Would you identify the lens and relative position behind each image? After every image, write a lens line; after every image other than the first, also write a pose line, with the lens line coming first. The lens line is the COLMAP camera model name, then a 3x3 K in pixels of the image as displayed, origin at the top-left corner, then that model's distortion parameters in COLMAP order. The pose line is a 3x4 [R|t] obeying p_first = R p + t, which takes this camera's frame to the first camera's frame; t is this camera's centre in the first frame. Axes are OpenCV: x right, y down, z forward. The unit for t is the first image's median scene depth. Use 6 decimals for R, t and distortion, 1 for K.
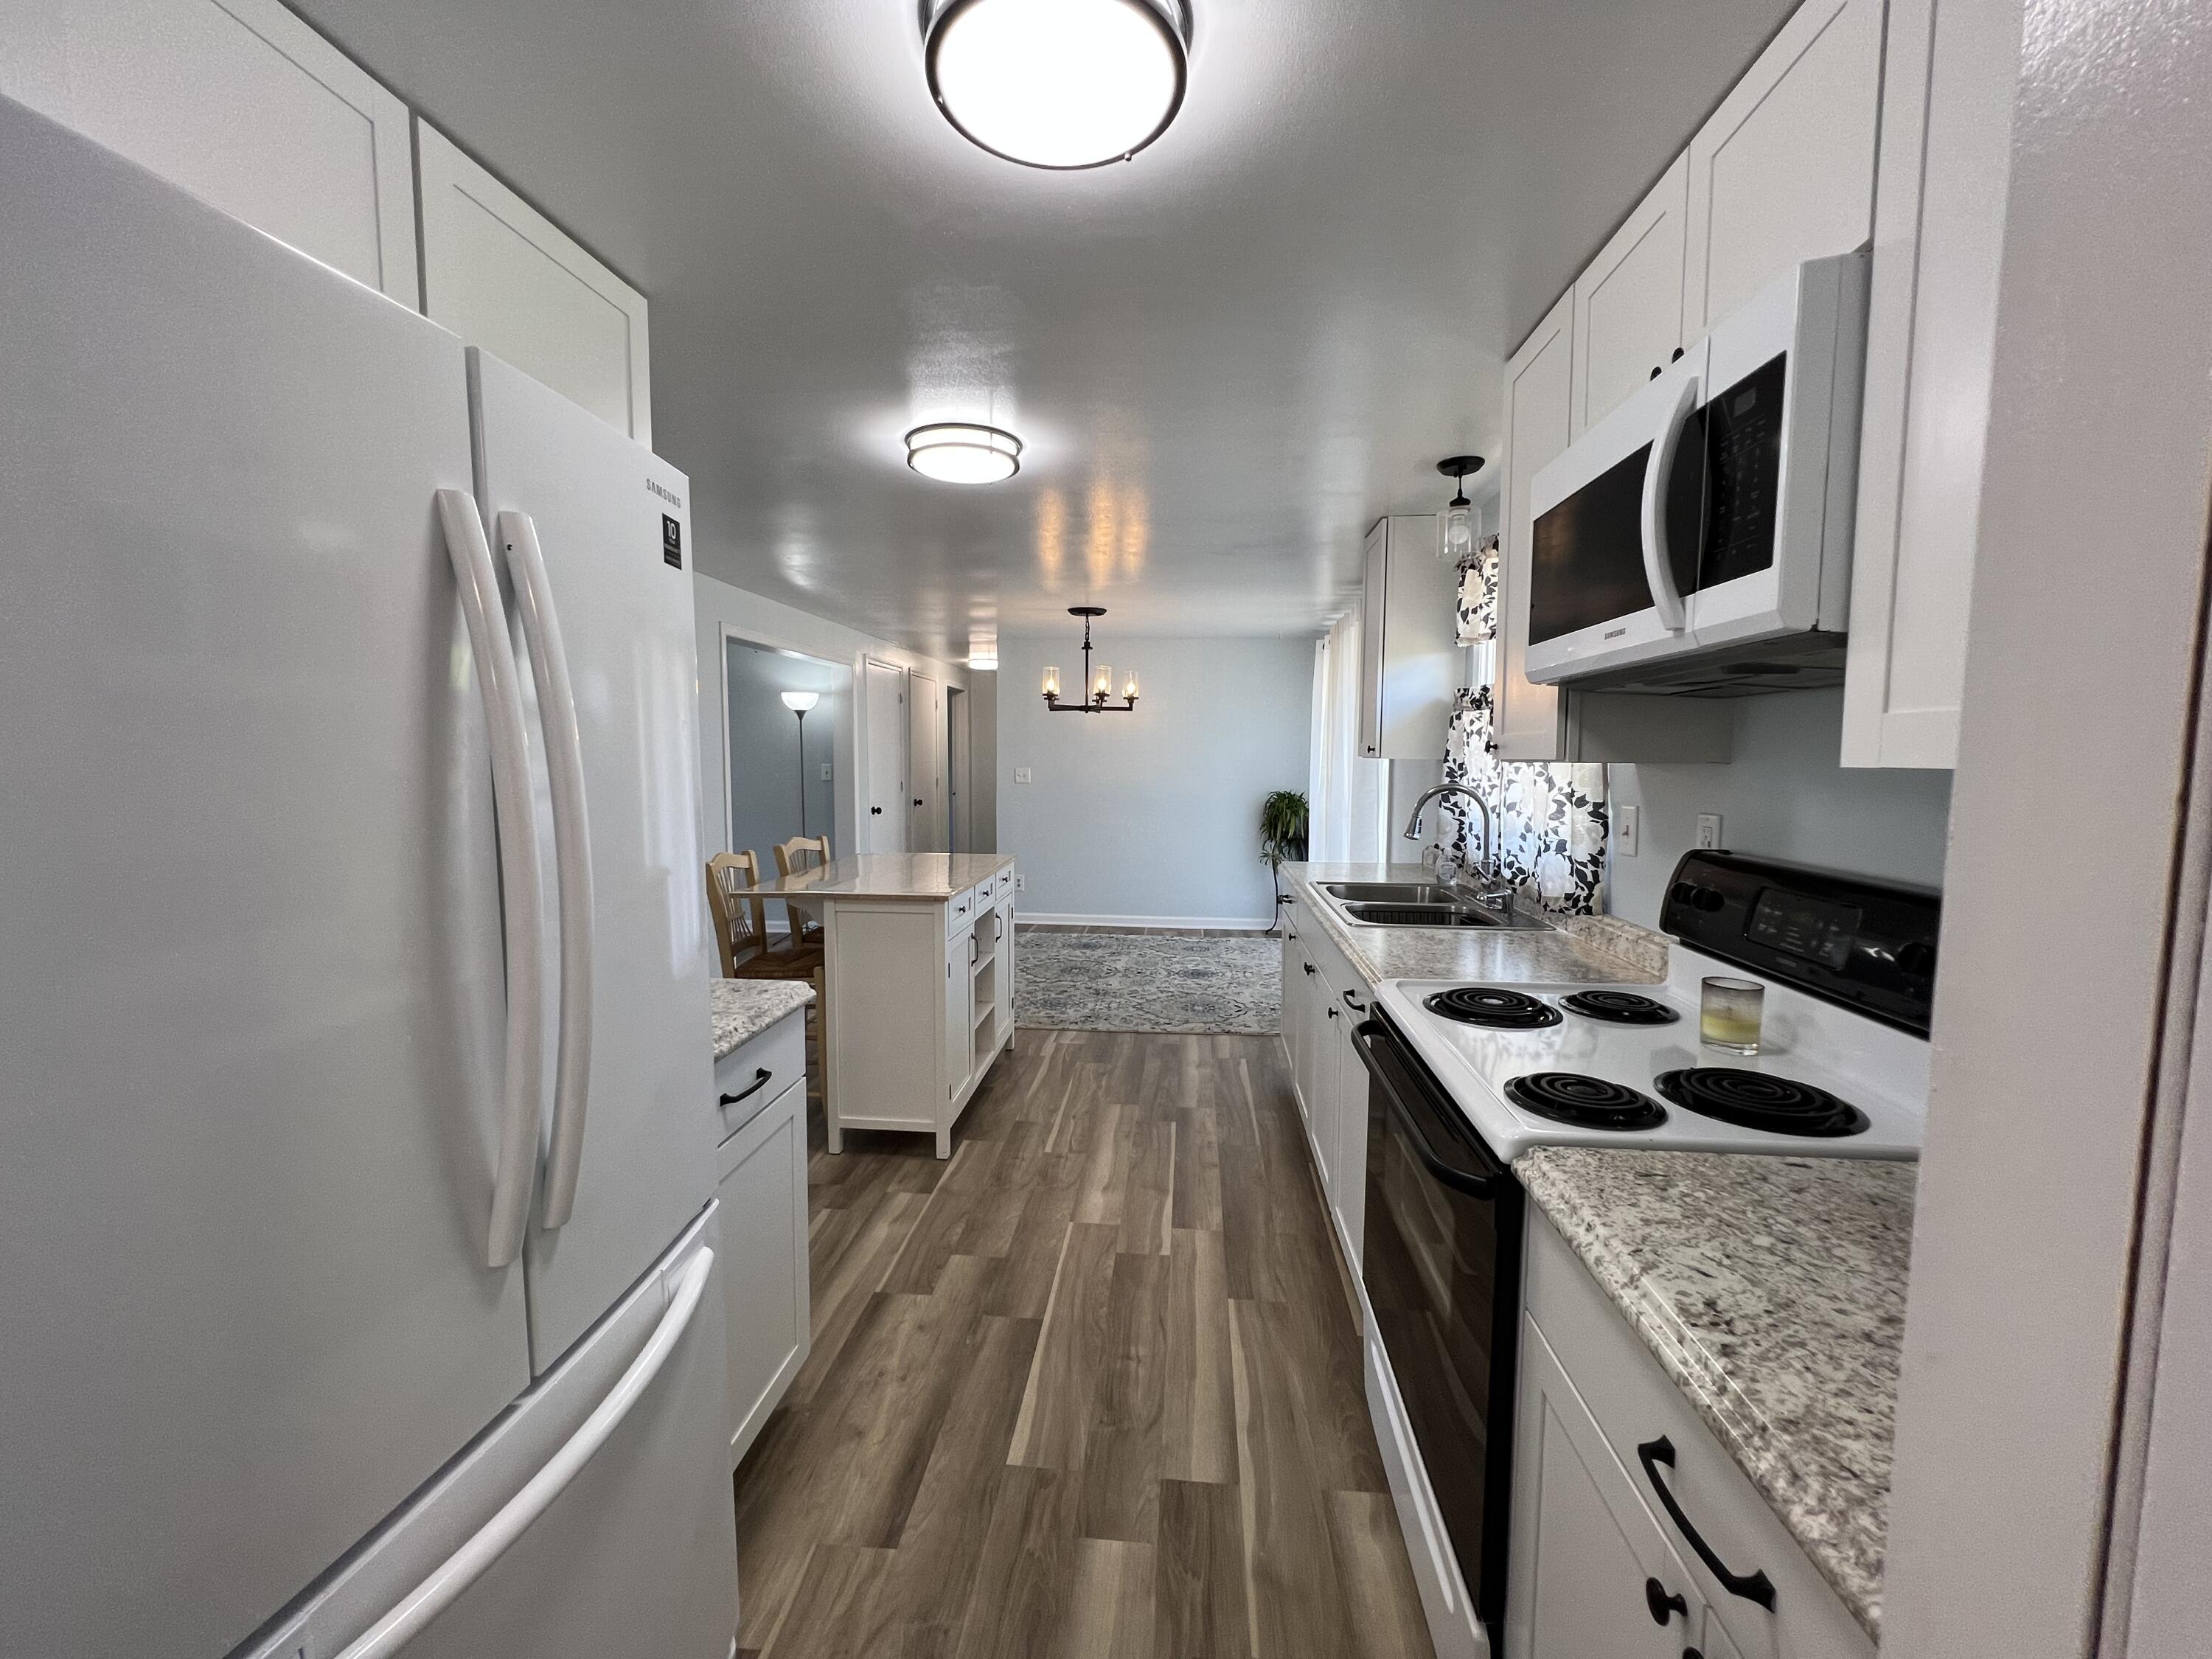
lens RADIAL K [[891.2, 0, 1103.4], [0, 891.2, 822.1], [0, 0, 1]] dist [-0.002491, 0.000214]
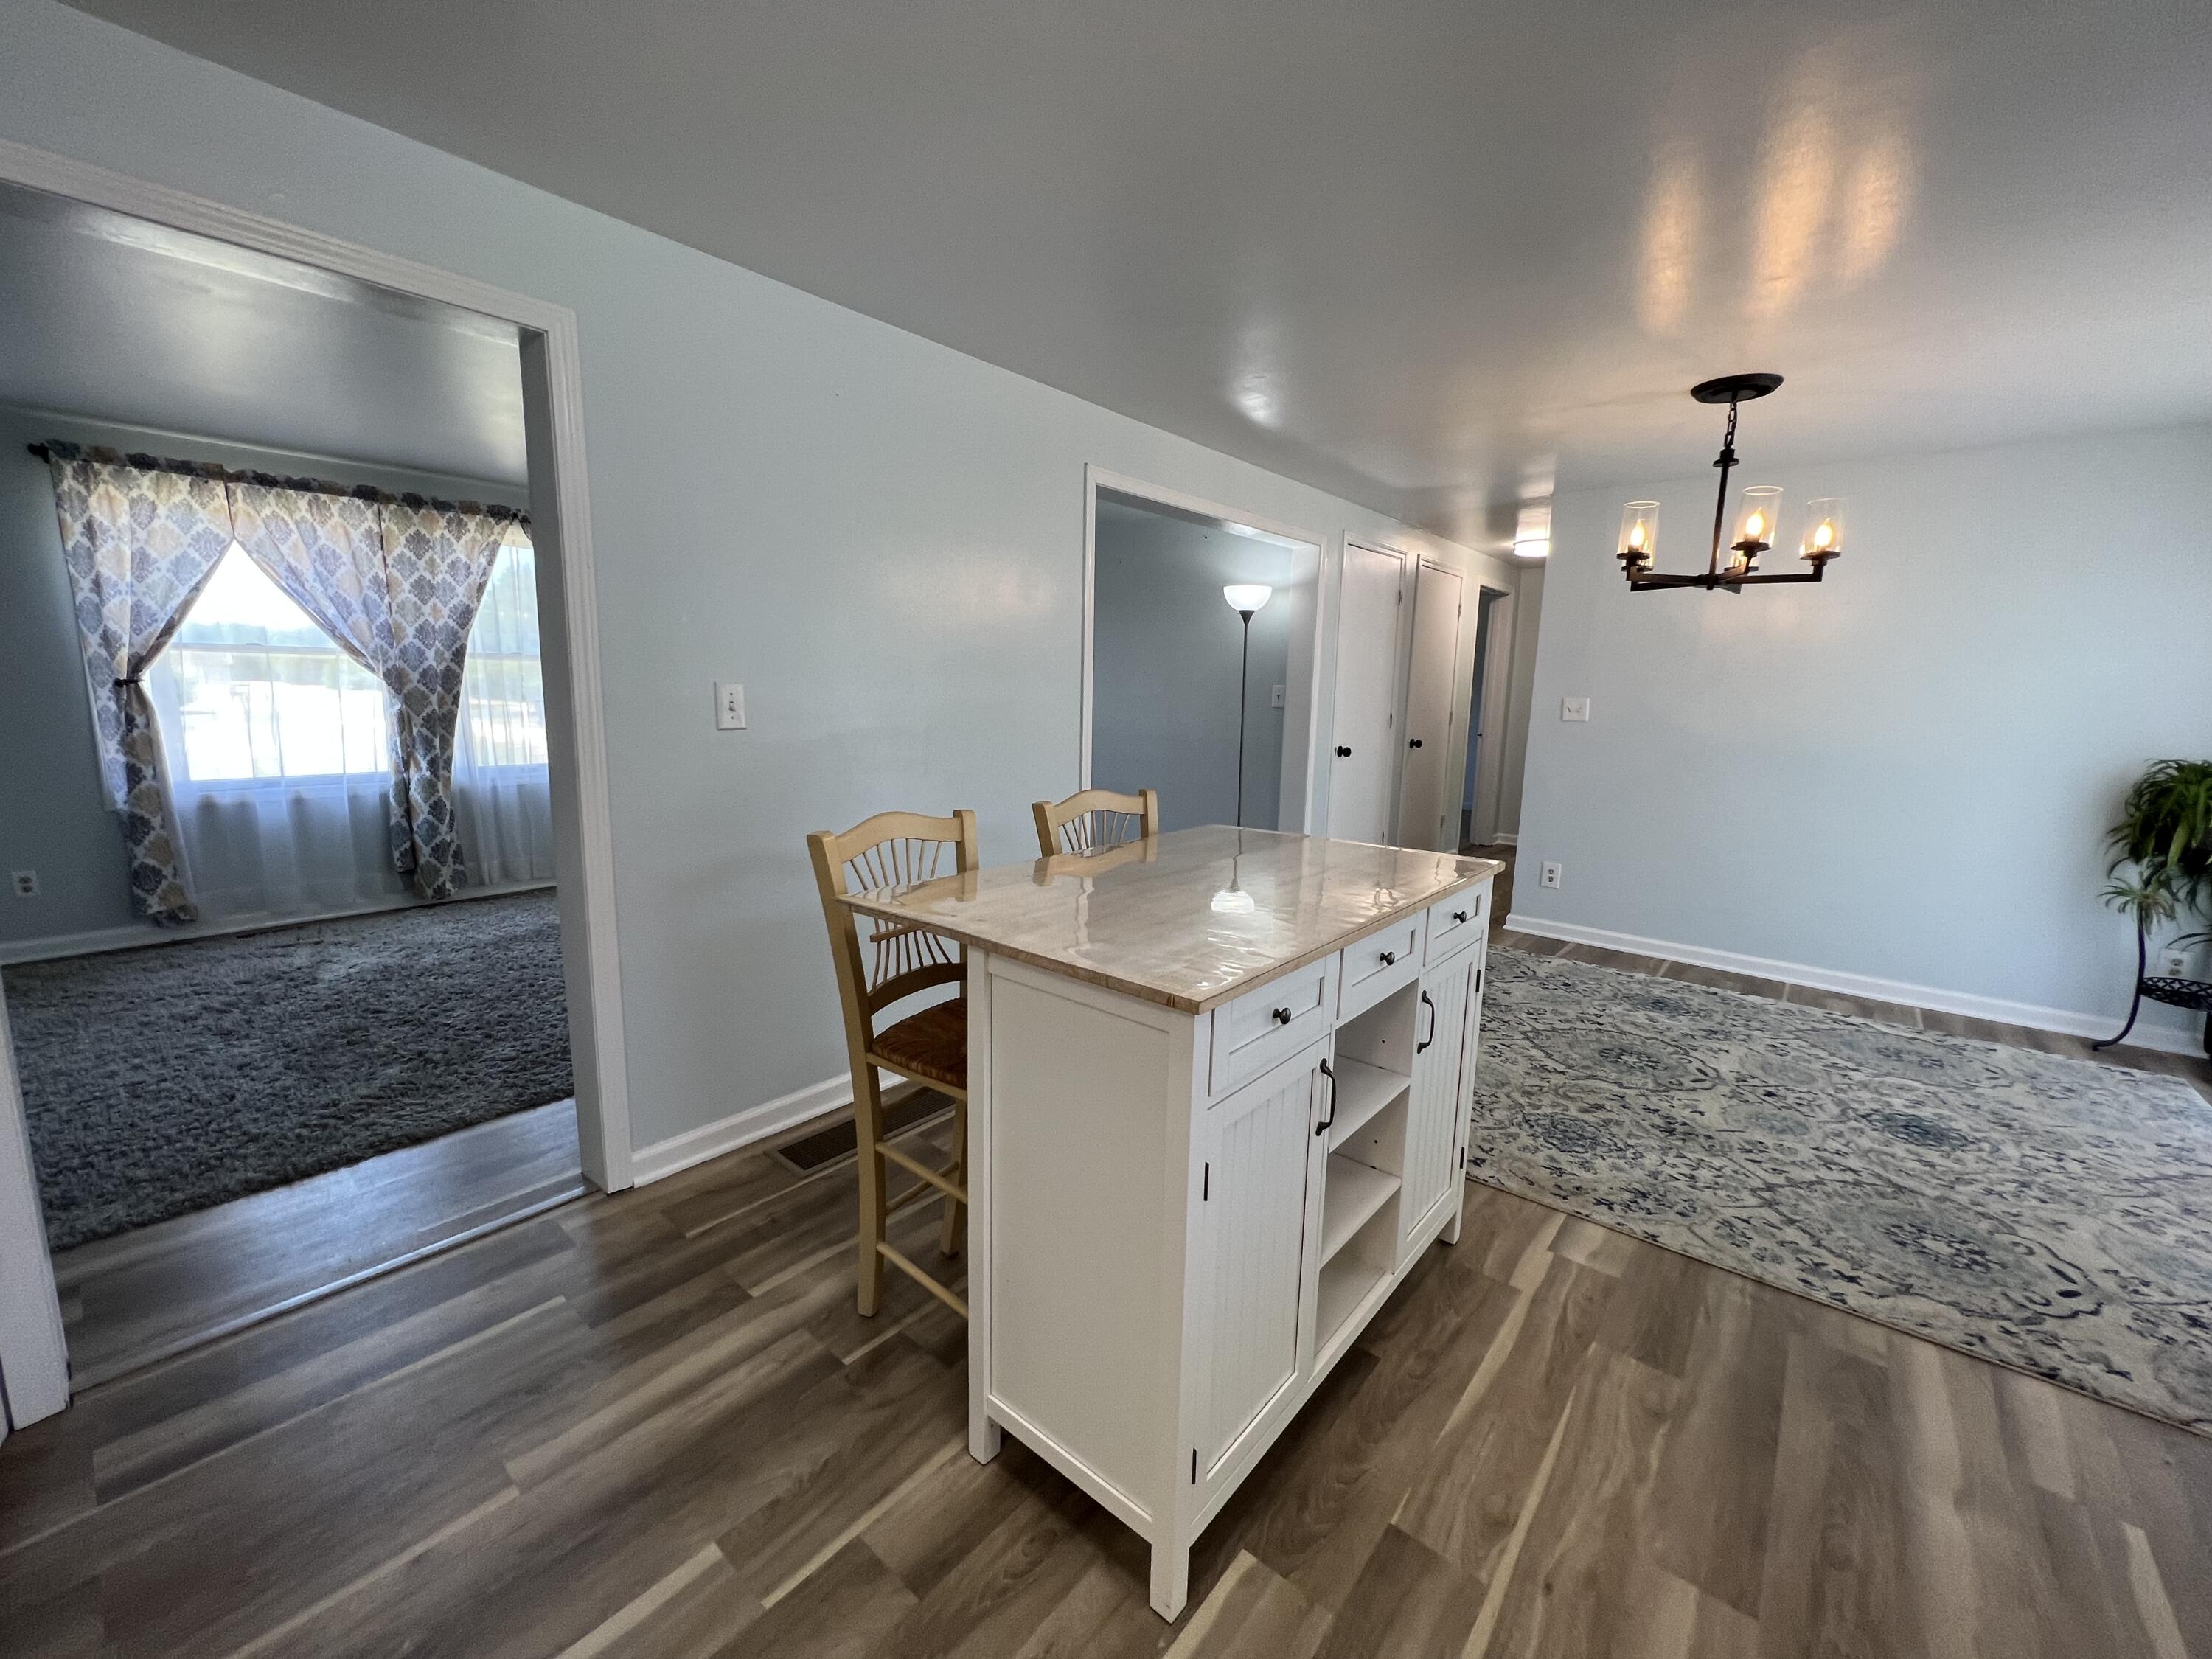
lens RADIAL K [[890.9, 0, 1107.2], [0, 890.9, 822.7], [0, 0, 1]] dist [0.000113, 0.000798]
pose [[0.825254, 0.102243, -0.555429, -0.012977], [-0.063260, 0.994022, 0.088988, -0.019803], [0.561207, -0.038301, 0.826789, 0.731993]]
